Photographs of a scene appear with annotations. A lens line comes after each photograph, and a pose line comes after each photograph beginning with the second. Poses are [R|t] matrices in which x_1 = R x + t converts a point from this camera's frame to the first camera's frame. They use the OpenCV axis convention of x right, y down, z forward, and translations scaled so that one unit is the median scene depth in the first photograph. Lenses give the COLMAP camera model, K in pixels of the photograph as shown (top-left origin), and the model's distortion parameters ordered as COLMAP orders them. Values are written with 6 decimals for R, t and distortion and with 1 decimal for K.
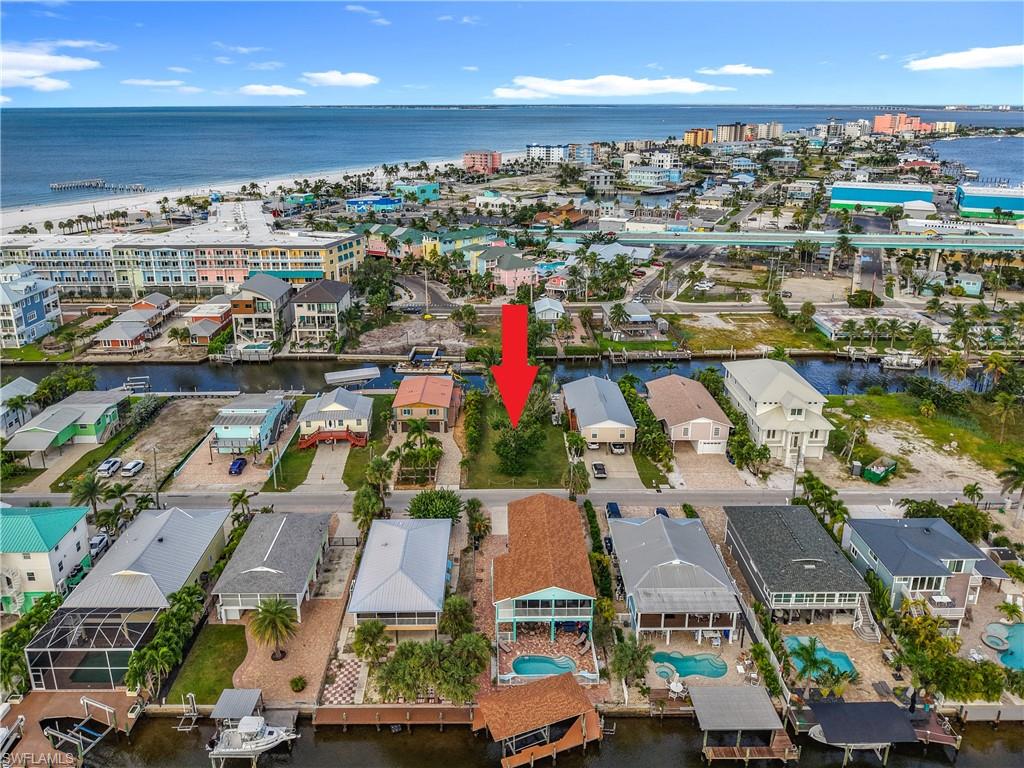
lens RADIAL K [[719.9, 0, 492.7], [0, 719.9, 285.5], [0, 0, 1]] dist [0.005736, -0.004882]
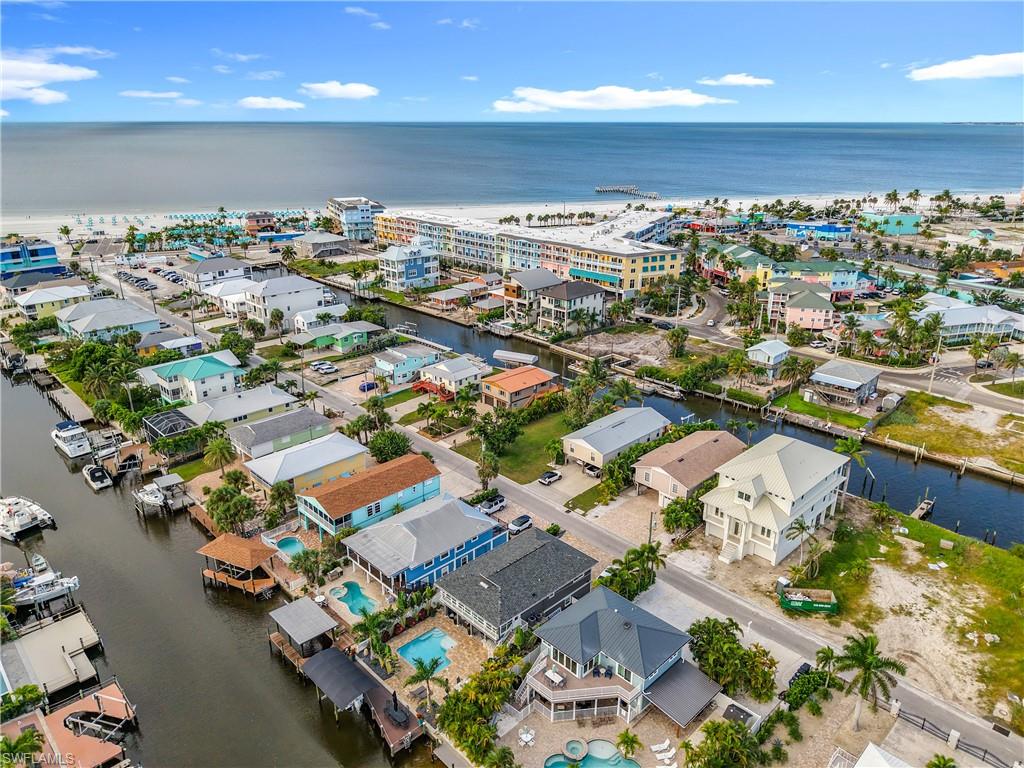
lens RADIAL K [[701.5, 0, 522.0], [0, 701.5, 384.5], [0, 0, 1]] dist [0.044433, -0.001632]
pose [[0.704934, 0.256171, -0.661396, 0.522450], [-0.181941, 0.966607, 0.180467, -0.036556], [0.685541, -0.006882, 0.728002, 0.153337]]
